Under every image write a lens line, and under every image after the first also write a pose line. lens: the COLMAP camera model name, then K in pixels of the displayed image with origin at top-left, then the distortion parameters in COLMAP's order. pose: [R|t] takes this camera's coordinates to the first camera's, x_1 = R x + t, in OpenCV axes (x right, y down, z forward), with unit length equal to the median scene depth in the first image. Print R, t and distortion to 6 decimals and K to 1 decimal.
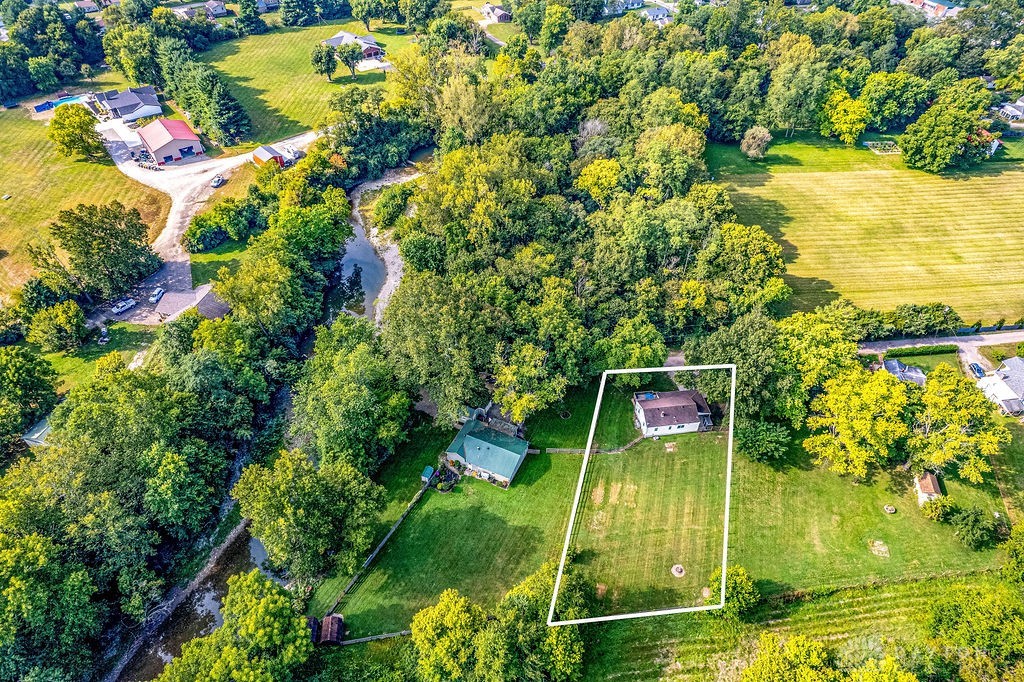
lens RADIAL K [[660.6, 0, 512.0], [0, 660.6, 341.0], [0, 0, 1]] dist [-0.077886, 0.069435]
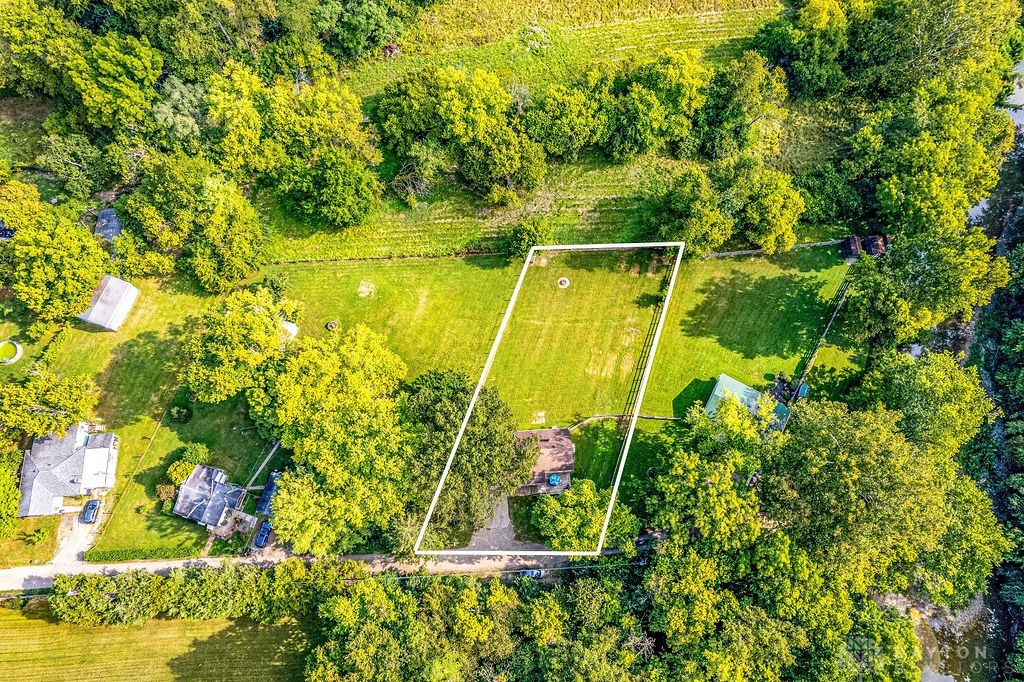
lens RADIAL K [[660.6, 0, 512.0], [0, 660.6, 341.0], [0, 0, 1]] dist [-0.077886, 0.069435]
pose [[-0.996619, -0.079352, -0.021318, 0.337895], [0.014674, -0.427179, 0.904048, -0.665981], [-0.080844, 0.900678, 0.426899, 0.583194]]
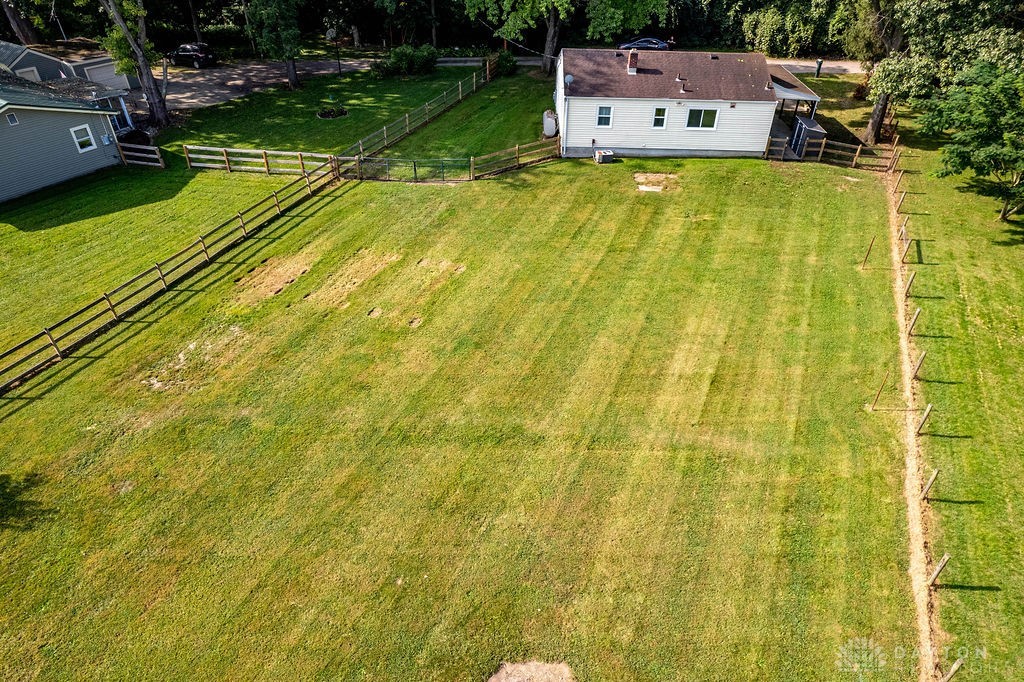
lens RADIAL K [[660.6, 0, 512.0], [0, 660.6, 341.0], [0, 0, 1]] dist [-0.077886, 0.069435]
pose [[0.989281, 0.082542, -0.120460, 0.245349], [-0.094507, 0.990763, -0.097252, 0.279124], [0.111320, 0.107594, 0.987943, 0.825054]]
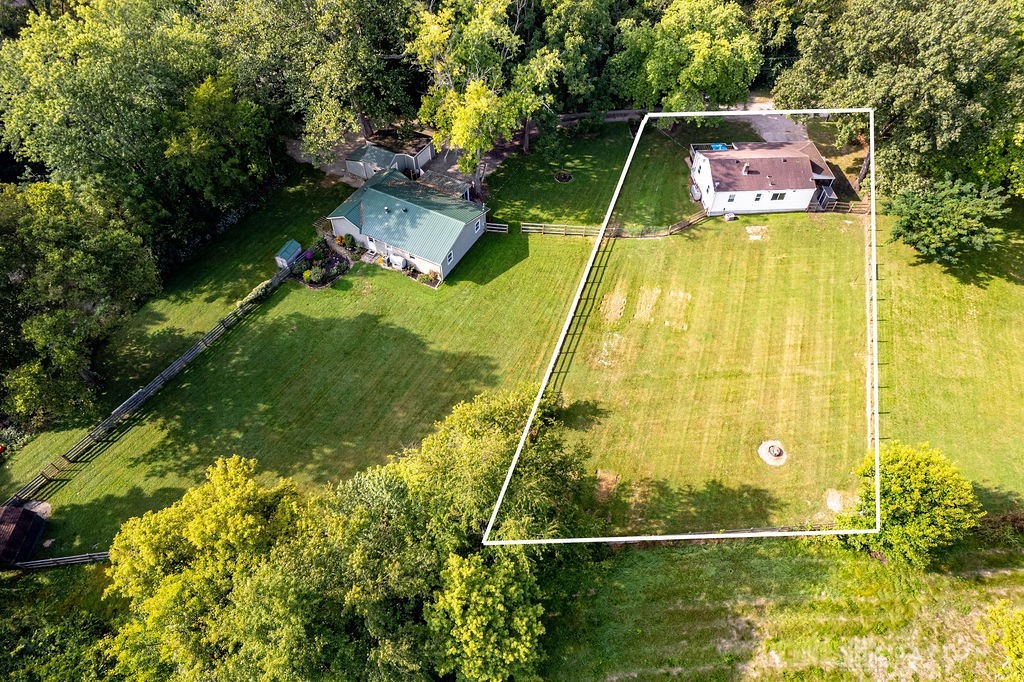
lens RADIAL K [[660.6, 0, 512.0], [0, 660.6, 341.0], [0, 0, 1]] dist [-0.077886, 0.069435]
pose [[0.998108, 0.040901, -0.045915, 0.079643], [-0.034332, 0.990153, 0.135713, 0.202015], [0.051014, -0.133880, 0.989684, 0.503239]]
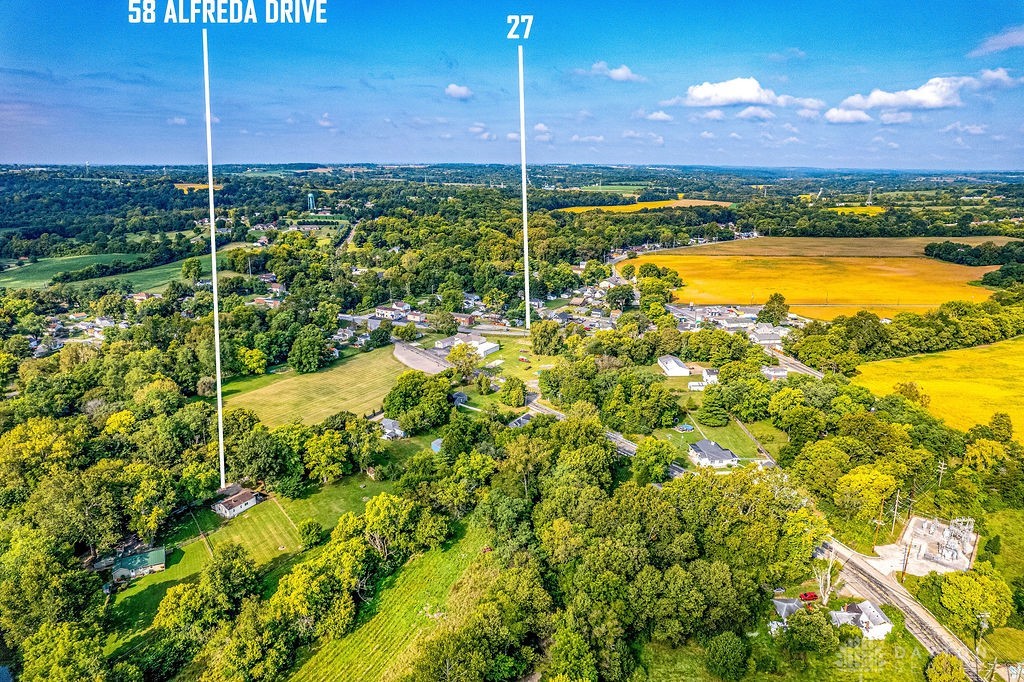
lens RADIAL K [[660.6, 0, 512.0], [0, 660.6, 341.0], [0, 0, 1]] dist [-0.077886, 0.069435]
pose [[0.623030, -0.226039, 0.748825, -0.552809], [0.541407, 0.815568, -0.204270, 0.567949], [-0.564545, 0.532686, 0.630503, -0.791902]]
